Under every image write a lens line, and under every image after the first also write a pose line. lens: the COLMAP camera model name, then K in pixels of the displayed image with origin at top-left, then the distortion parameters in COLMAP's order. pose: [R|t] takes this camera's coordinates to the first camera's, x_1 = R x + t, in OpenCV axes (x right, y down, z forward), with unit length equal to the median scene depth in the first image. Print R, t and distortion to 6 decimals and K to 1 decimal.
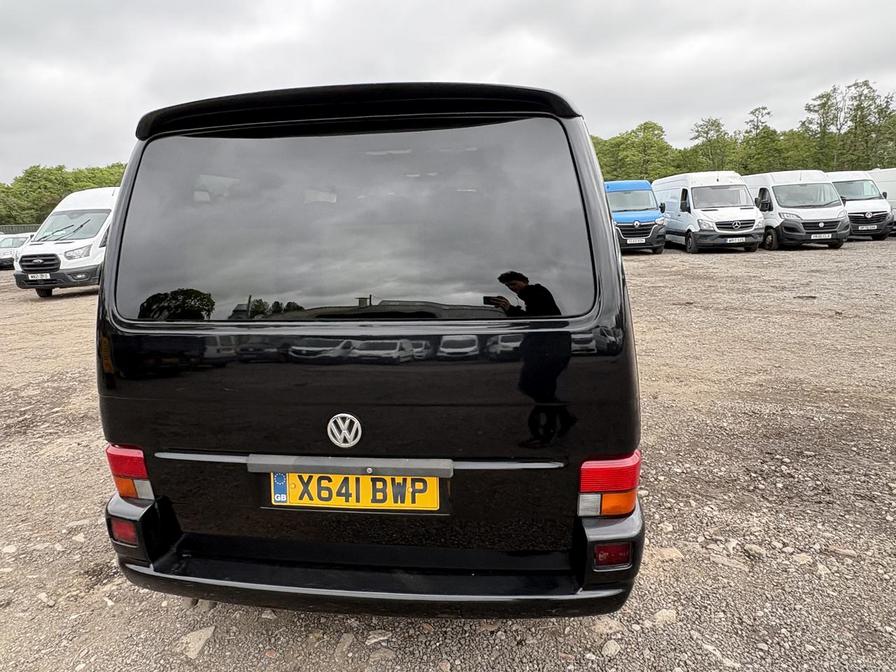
lens RADIAL K [[516.9, 0, 450.9], [0, 516.9, 335.8], [0, 0, 1]] dist [0.001869, -0.000469]
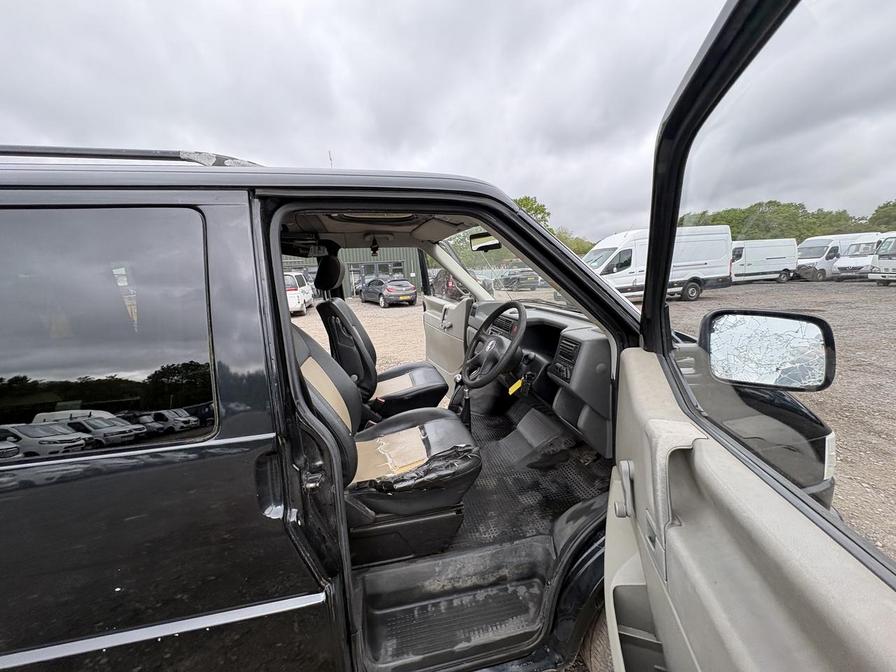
lens RADIAL K [[353.1, 0, 444.3], [0, 353.1, 334.8], [0, 0, 1]] dist [0.000220, -0.000222]
pose [[0.298686, 0.190531, -0.935139, 0.587006], [-0.171917, 0.974581, 0.143657, -0.366166], [0.938739, 0.117858, 0.323849, 1.437239]]
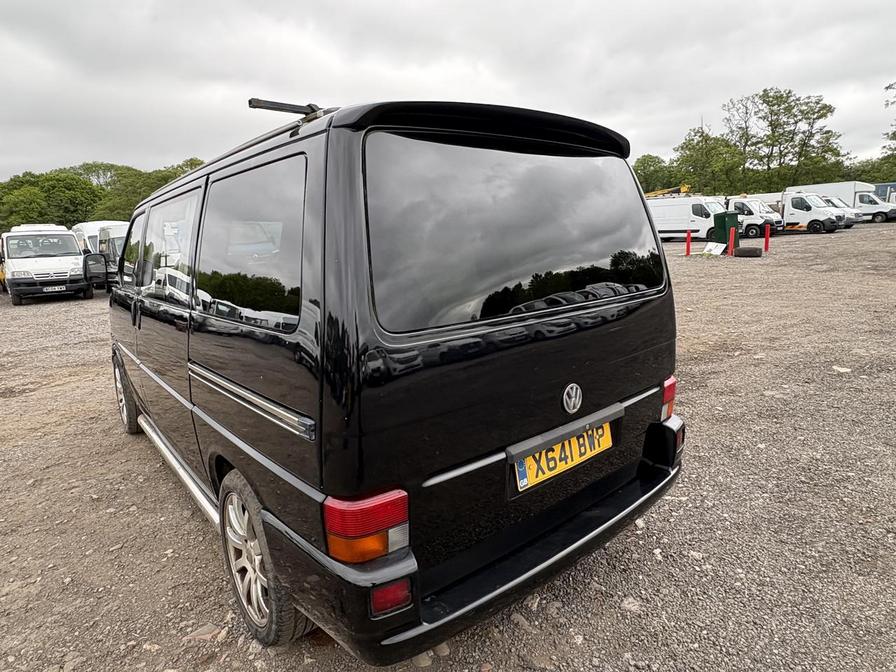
lens RADIAL K [[515.9, 0, 447.9], [0, 515.9, 330.1], [0, 0, 1]] dist [0.001715, 0.000488]
pose [[0.696635, -0.123816, 0.706661, -0.661581], [0.178614, 0.983912, -0.003686, -0.009387], [-0.694836, 0.128788, 0.707543, 0.187403]]
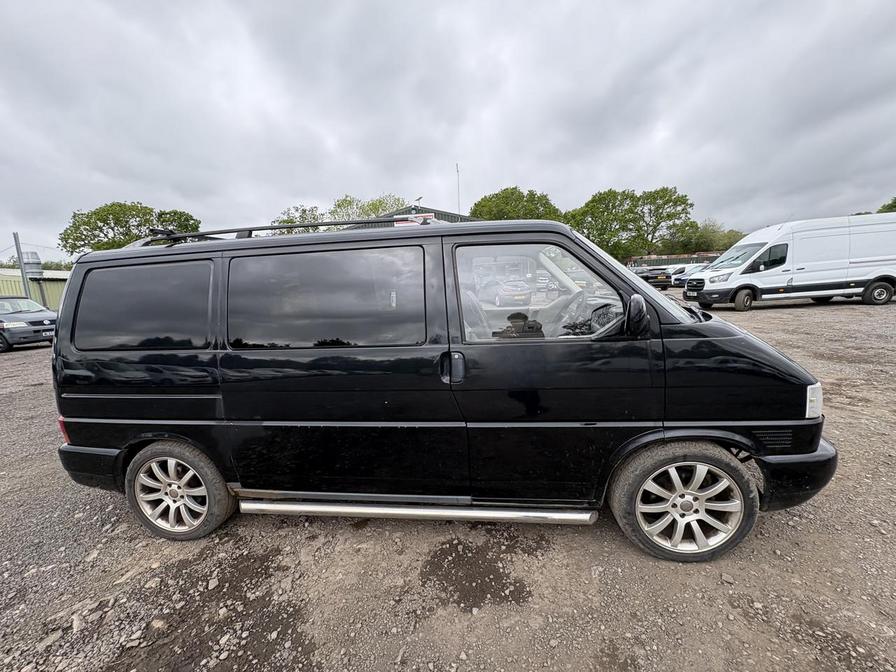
lens RADIAL K [[355.3, 0, 448.6], [0, 355.3, 336.6], [0, 0, 1]] dist [0.000938, 0.000029]
pose [[-0.011592, 0.197847, -0.980164, 0.969321], [-0.162342, 0.966853, 0.197080, -0.370383], [0.986666, 0.161406, 0.020911, 1.412655]]
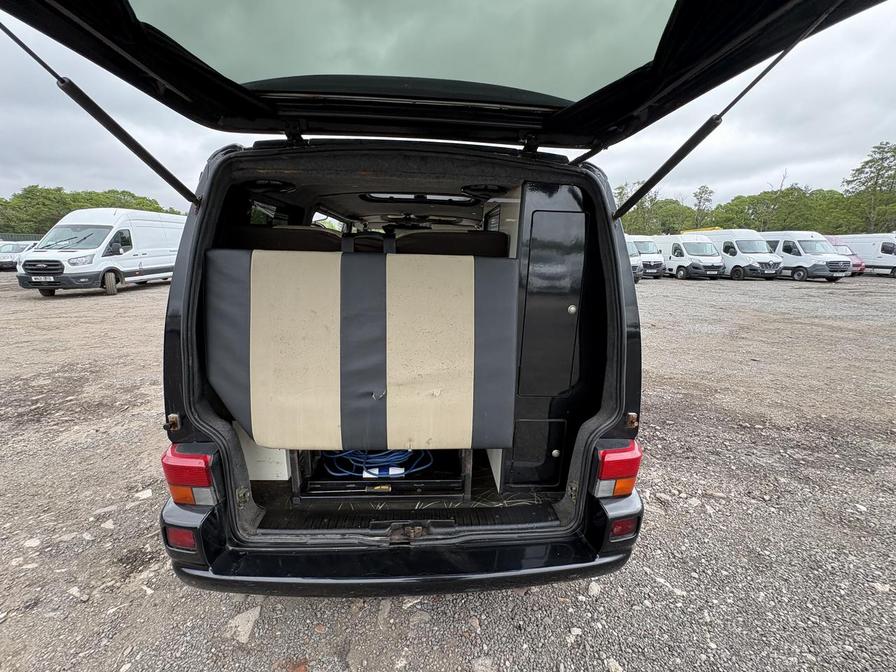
lens RADIAL K [[355.3, 0, 448.6], [0, 355.3, 336.6], [0, 0, 1]] dist [0.000938, 0.000029]
pose [[0.982653, 0.014052, 0.184923, -0.147816], [-0.016090, 0.999825, 0.009523, -0.022737], [-0.184757, -0.012334, 0.982707, 0.127608]]
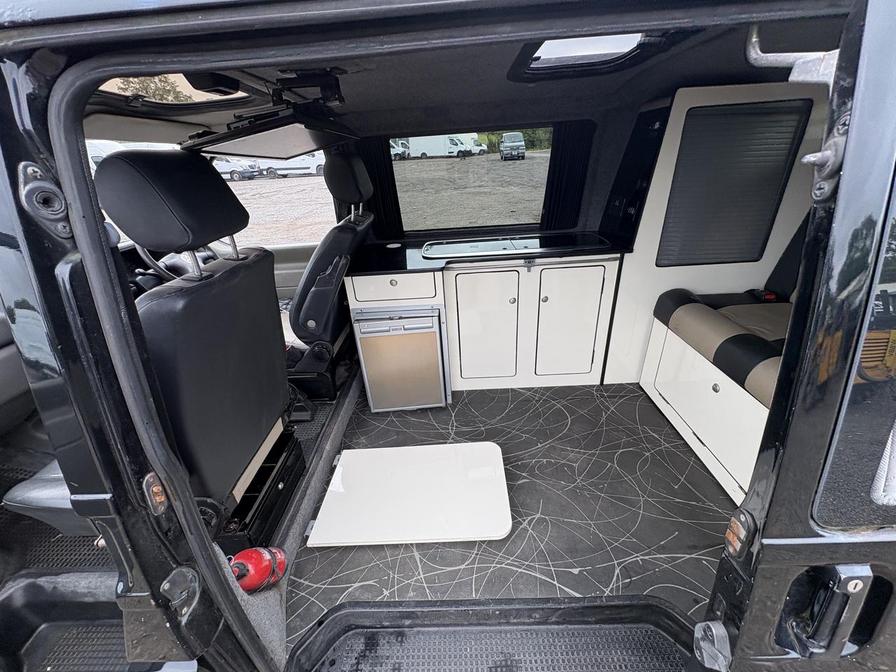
lens RADIAL K [[355.3, 0, 448.6], [0, 355.3, 336.6], [0, 0, 1]] dist [0.000938, 0.000029]
pose [[-0.102863, -0.421767, 0.900851, -0.471957], [0.272970, 0.858916, 0.433302, -0.316036], [-0.956507, 0.290476, 0.026779, 1.245251]]
